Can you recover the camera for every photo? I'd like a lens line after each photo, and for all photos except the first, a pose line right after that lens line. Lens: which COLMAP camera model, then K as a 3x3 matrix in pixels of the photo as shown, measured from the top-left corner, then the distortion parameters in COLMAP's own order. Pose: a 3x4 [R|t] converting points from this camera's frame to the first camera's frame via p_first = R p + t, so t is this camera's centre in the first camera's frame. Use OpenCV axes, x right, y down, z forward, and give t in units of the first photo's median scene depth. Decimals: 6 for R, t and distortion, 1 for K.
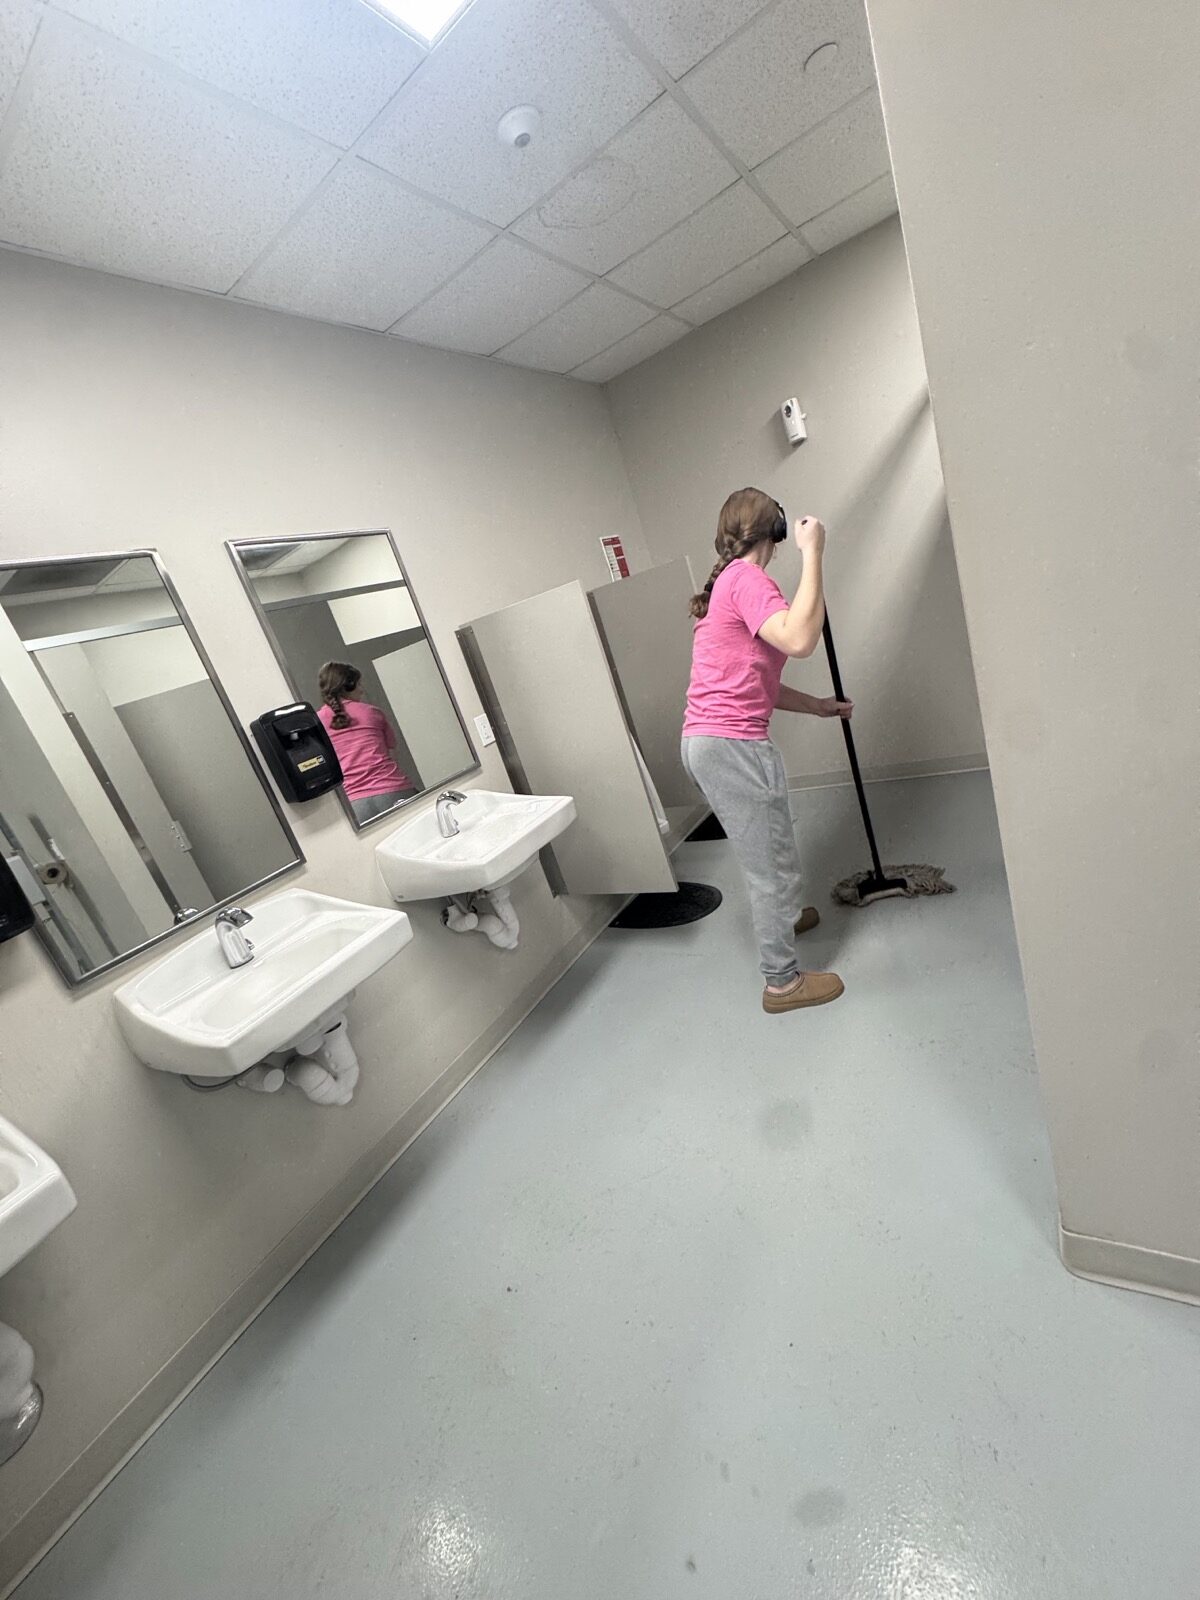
lens RADIAL K [[638.2, 0, 594.0], [0, 638.2, 798.1], [0, 0, 1]] dist [-0.000663, -0.000038]
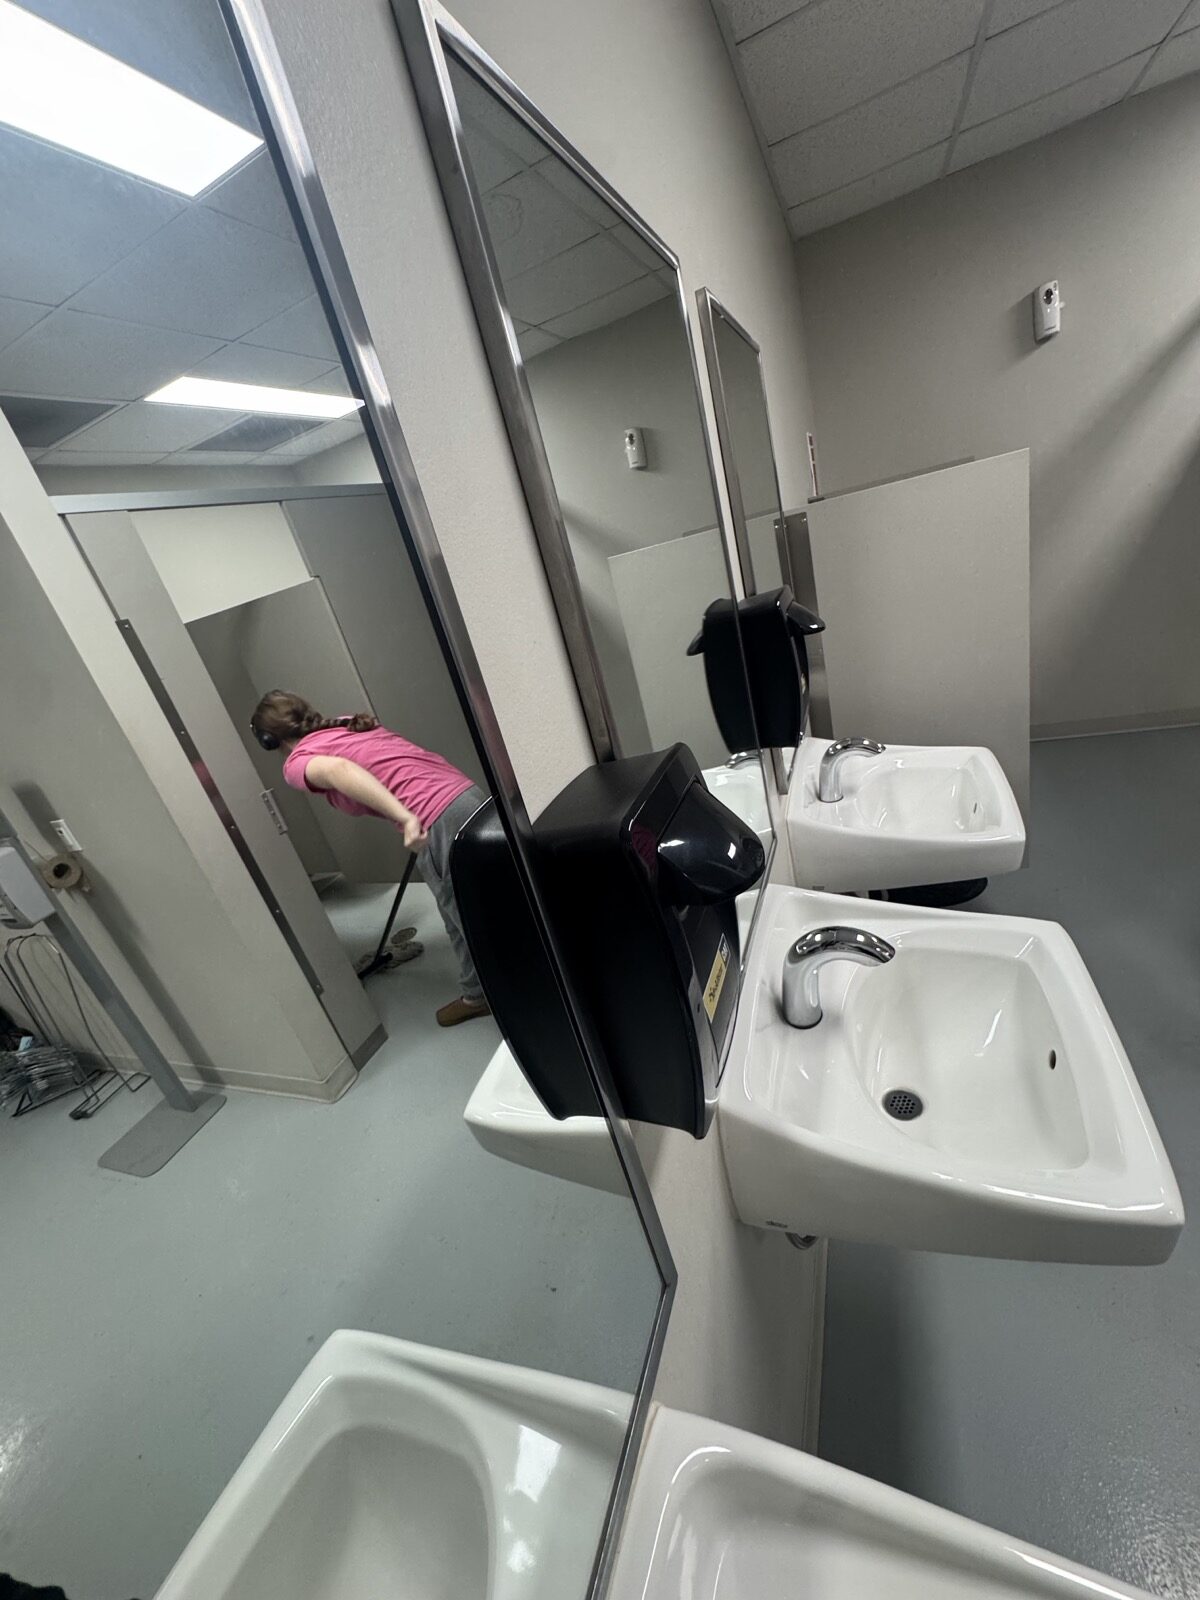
lens RADIAL K [[638.2, 0, 594.0], [0, 638.2, 798.1], [0, 0, 1]] dist [-0.000663, -0.000038]
pose [[0.977955, -0.018207, 0.208019, -0.645698], [0.006653, 0.998403, 0.056106, 0.012274], [-0.208709, -0.053486, 0.976514, 0.354003]]
